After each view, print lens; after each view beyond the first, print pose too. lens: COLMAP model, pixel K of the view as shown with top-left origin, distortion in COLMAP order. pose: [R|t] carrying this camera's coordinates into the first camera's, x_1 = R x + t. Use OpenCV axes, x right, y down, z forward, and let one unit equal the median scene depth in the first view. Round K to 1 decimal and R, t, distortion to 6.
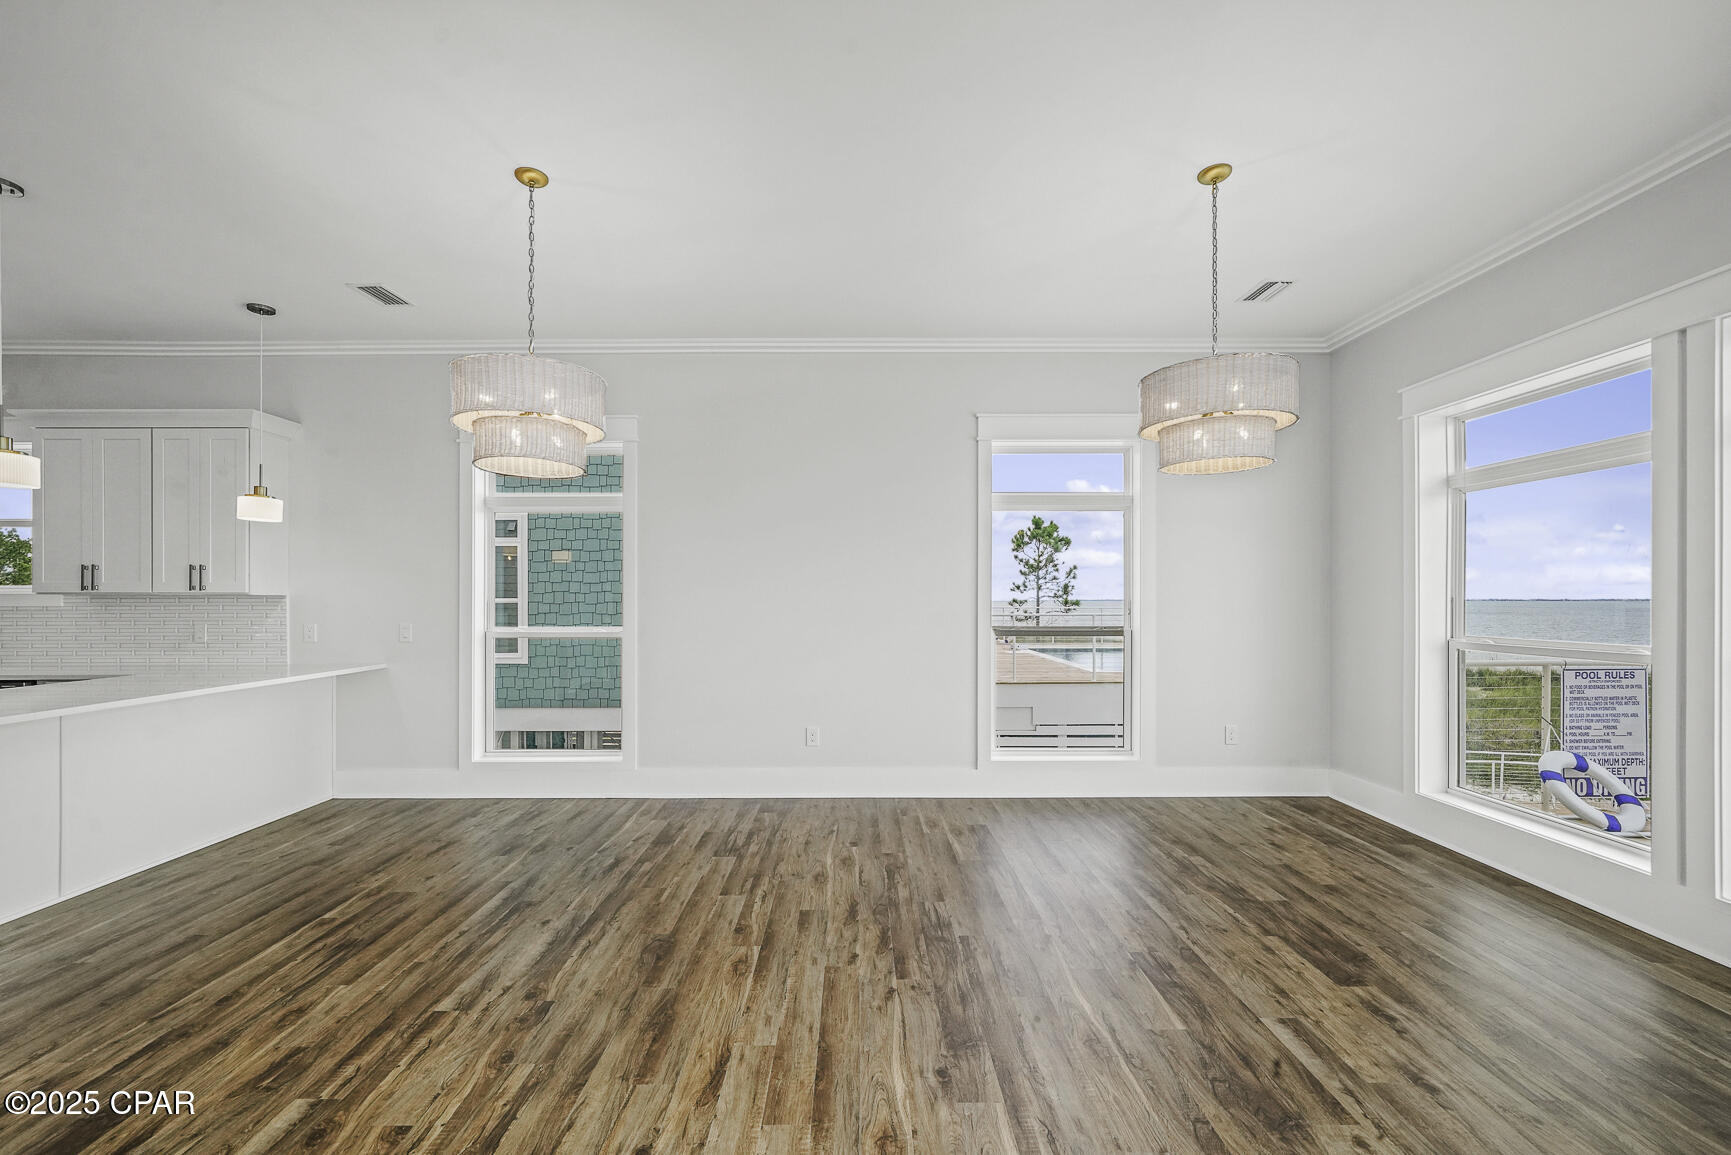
lens RADIAL K [[697.8, 0, 847.4], [0, 697.8, 599.5], [0, 0, 1]] dist [-0.011207, -0.000179]
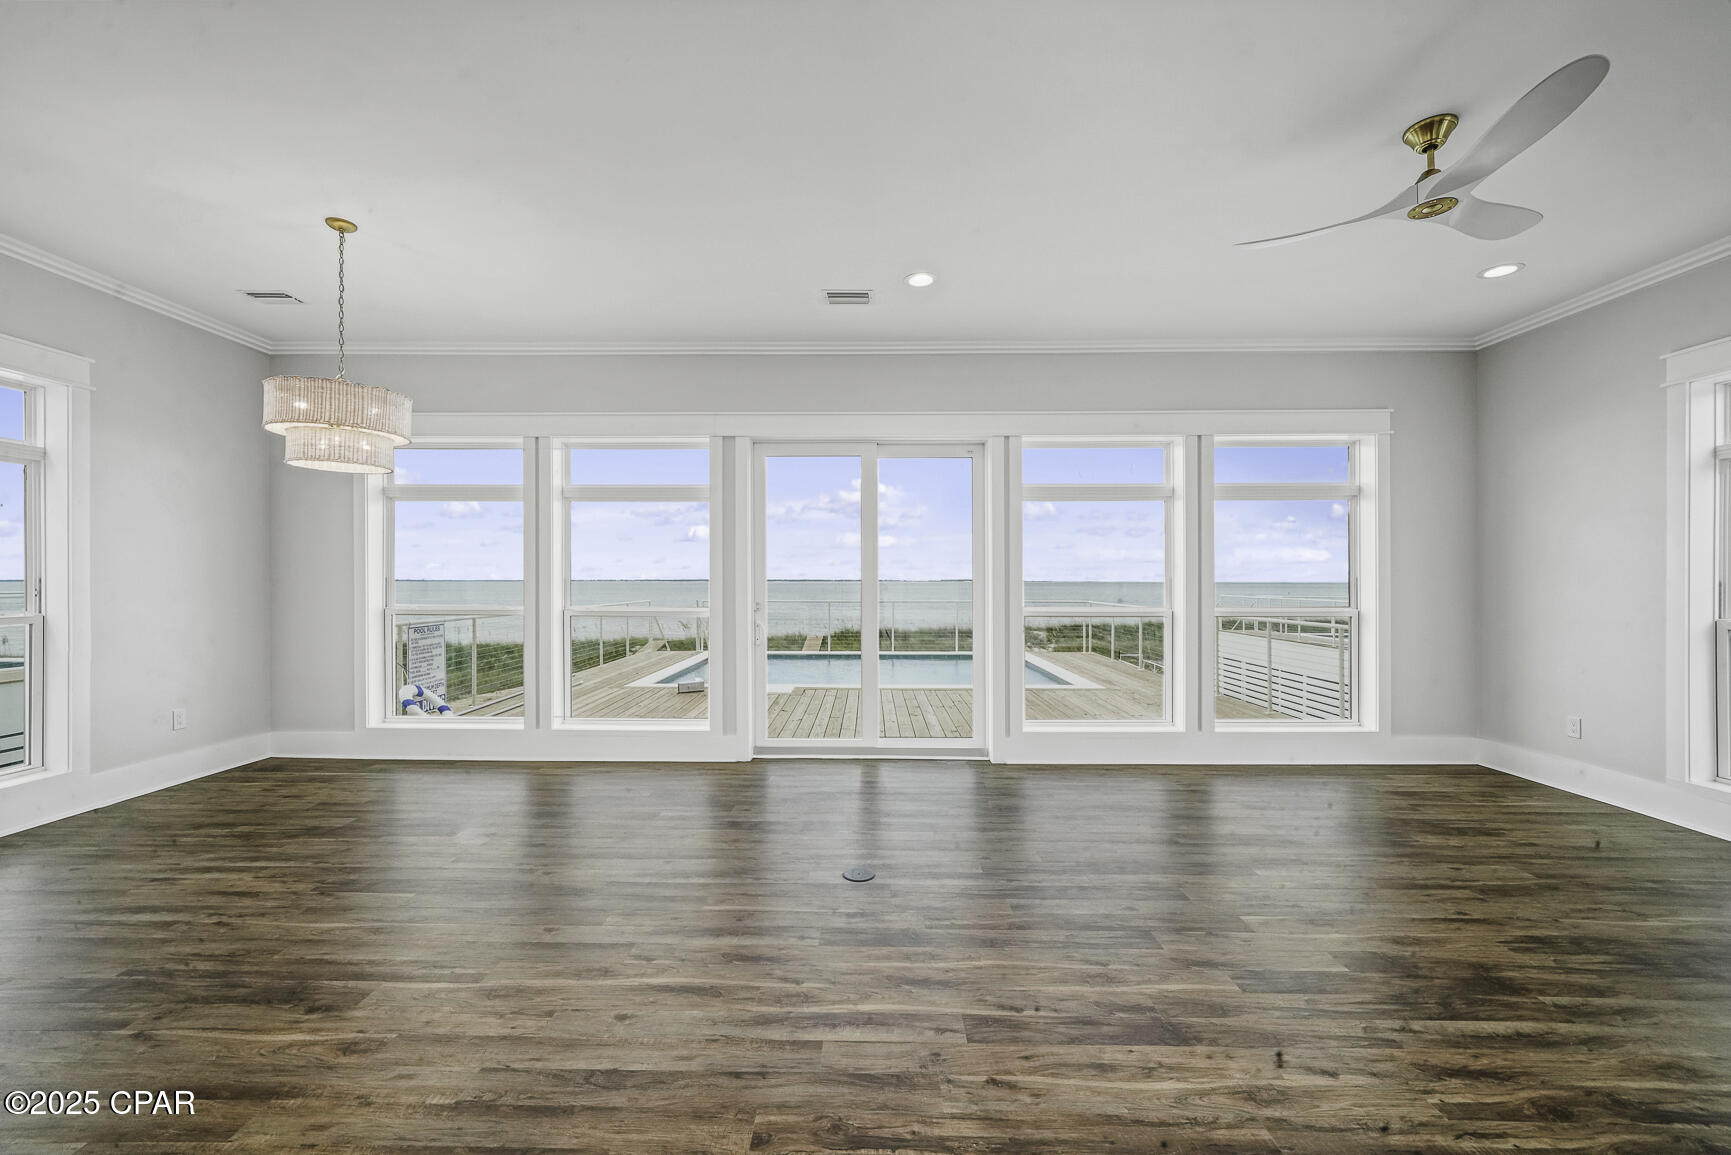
lens RADIAL K [[689.3, 0, 865.5], [0, 689.3, 577.5], [0, 0, 1]] dist [-0.009295, 0.000054]
pose [[-0.002659, 0.004198, 0.999988, -0.471396], [-0.000283, 0.999991, -0.004199, 0.002881], [-0.999996, -0.000294, -0.002658, 0.066428]]
